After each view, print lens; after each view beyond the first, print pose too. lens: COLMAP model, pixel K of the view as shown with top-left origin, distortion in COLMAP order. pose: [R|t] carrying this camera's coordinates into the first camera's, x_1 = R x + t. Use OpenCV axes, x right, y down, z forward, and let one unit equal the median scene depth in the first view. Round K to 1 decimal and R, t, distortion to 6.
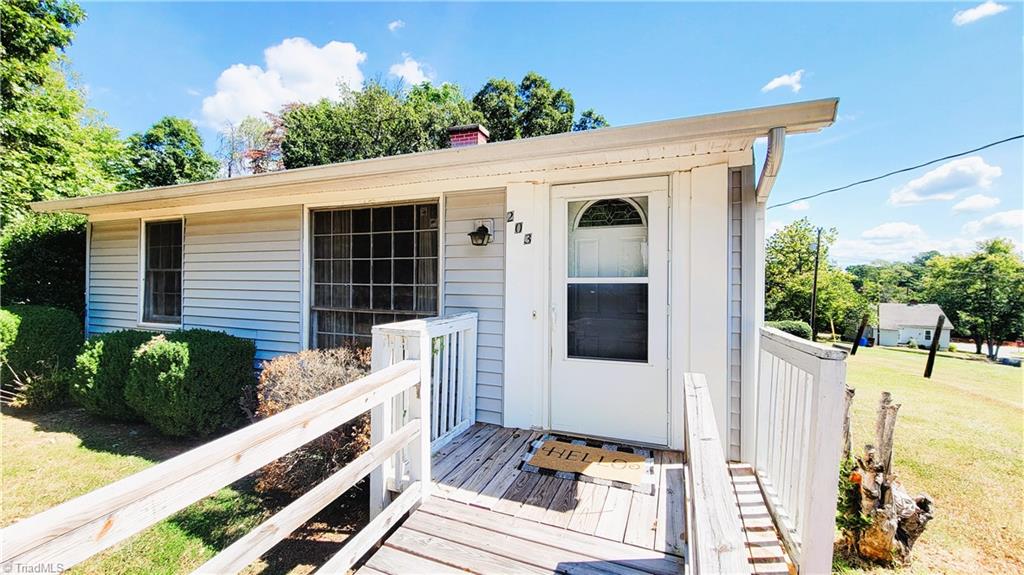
lens RADIAL K [[420.1, 0, 502.8], [0, 420.1, 288.6], [0, 0, 1]] dist [-0.002141, -0.002123]
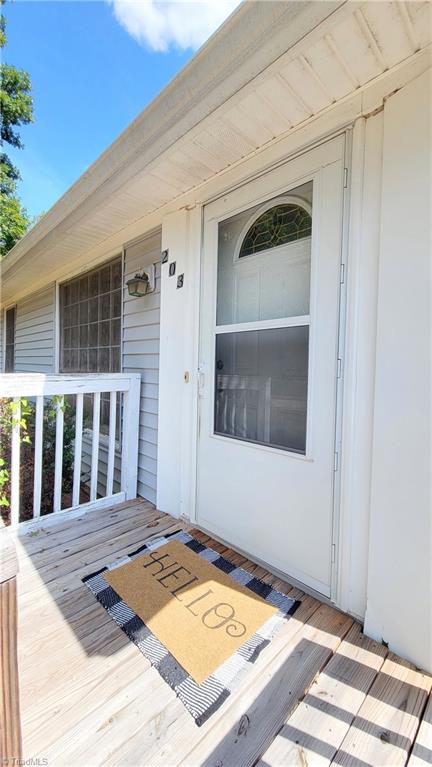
lens RADIAL K [[314.4, 0, 218.1], [0, 314.4, 378.2], [0, 0, 1]] dist [-0.003045, -0.000195]
pose [[0.922967, 0.027136, -0.383922, 0.372169], [-0.020037, 0.999547, 0.022477, 0.052514], [0.384357, -0.013053, 0.923092, 0.491019]]
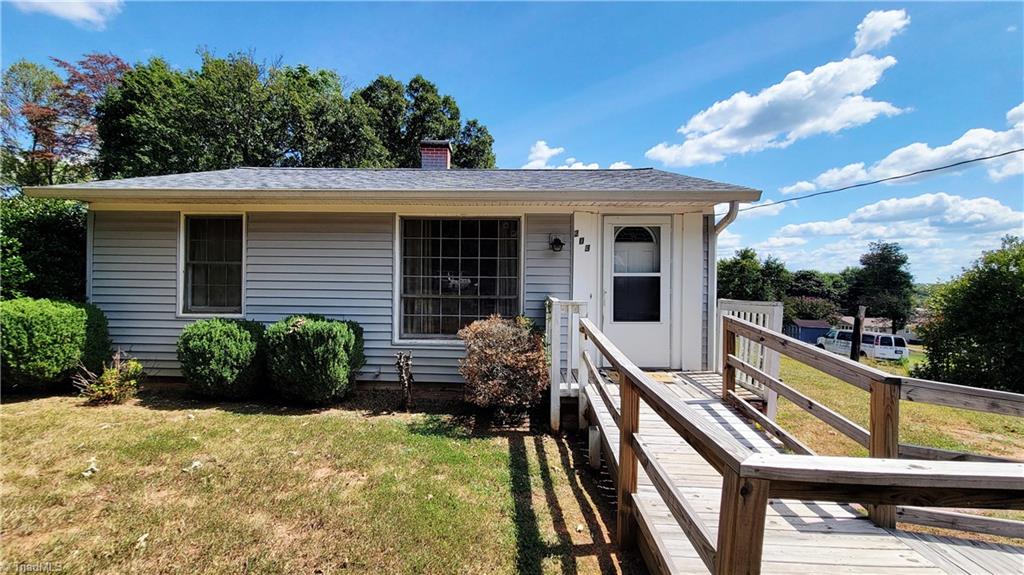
lens RADIAL K [[420.1, 0, 505.6], [0, 420.1, 289.8], [0, 0, 1]] dist [-0.002141, -0.002123]
pose [[0.936880, -0.005421, 0.349610, -0.809807], [0.002228, 0.999952, 0.009535, 0.023705], [-0.349645, -0.008154, 0.936847, -0.387304]]
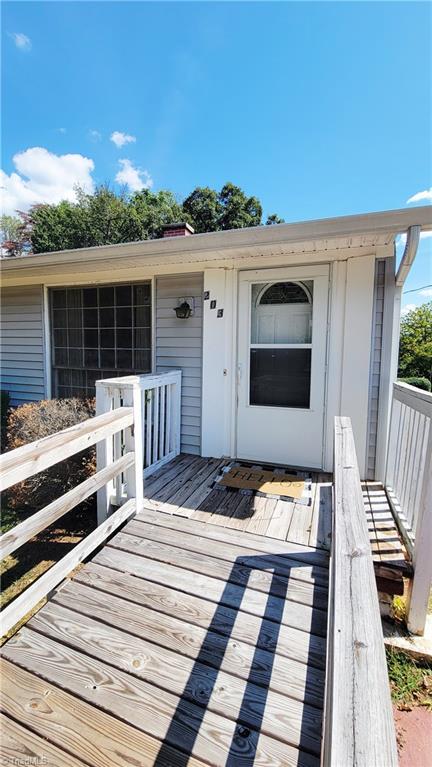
lens RADIAL K [[314.4, 0, 219.6], [0, 314.4, 379.0], [0, 0, 1]] dist [-0.003045, -0.000195]
pose [[0.999173, 0.002506, 0.040589, 0.019381], [-0.005816, 0.996645, 0.081637, 0.003553], [-0.040249, -0.081806, 0.995835, 0.028242]]
